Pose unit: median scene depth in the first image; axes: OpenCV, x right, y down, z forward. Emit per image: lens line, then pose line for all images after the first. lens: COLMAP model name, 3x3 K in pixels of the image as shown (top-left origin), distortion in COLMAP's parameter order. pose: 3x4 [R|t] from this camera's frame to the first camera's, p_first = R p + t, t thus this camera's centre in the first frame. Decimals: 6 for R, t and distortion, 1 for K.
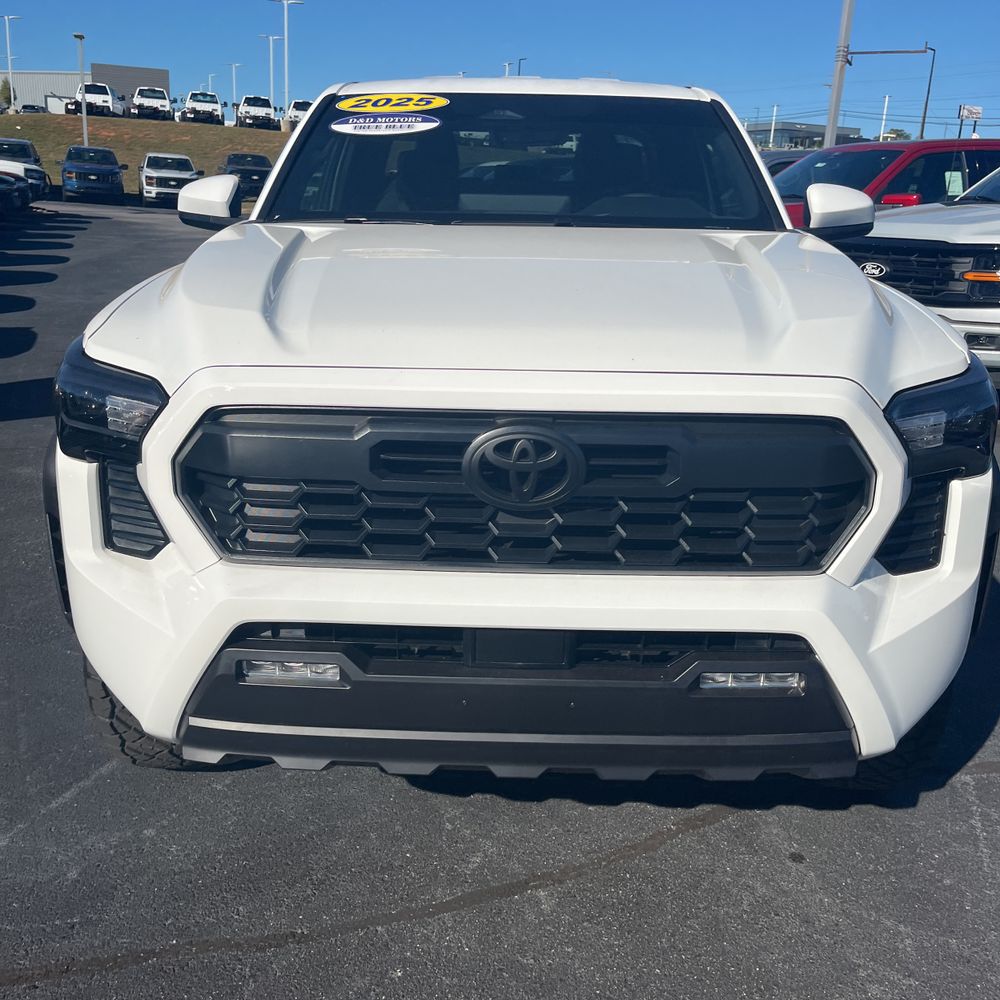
lens RADIAL K [[1027.0, 0, 514.6], [0, 1027.0, 485.7], [0, 0, 1]] dist [0.029214, -0.032694]
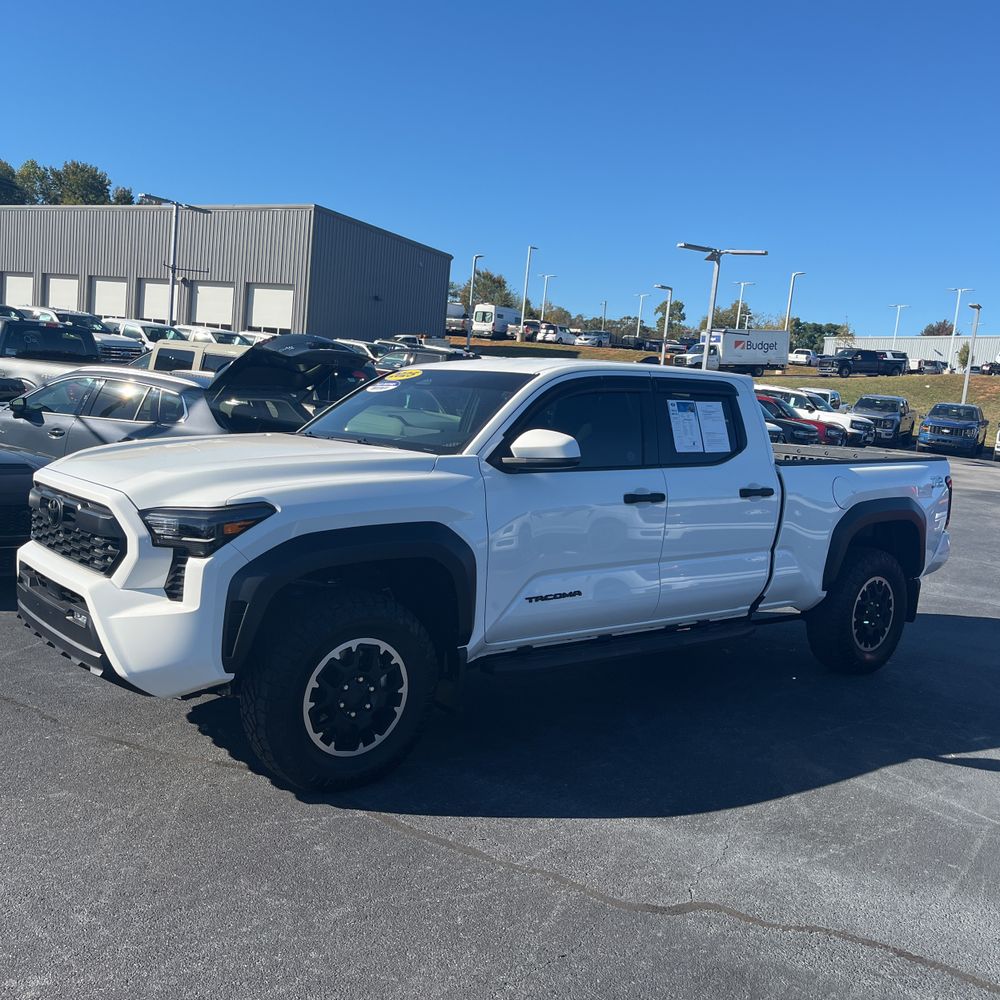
lens RADIAL K [[1028.6, 0, 499.7], [0, 1028.6, 489.0], [0, 0, 1]] dist [0.046725, -0.060510]
pose [[0.634533, 0.084487, -0.768264, 1.363235], [-0.260711, 0.959147, -0.109850, -0.040426], [0.727597, 0.269998, 0.630637, 0.079149]]
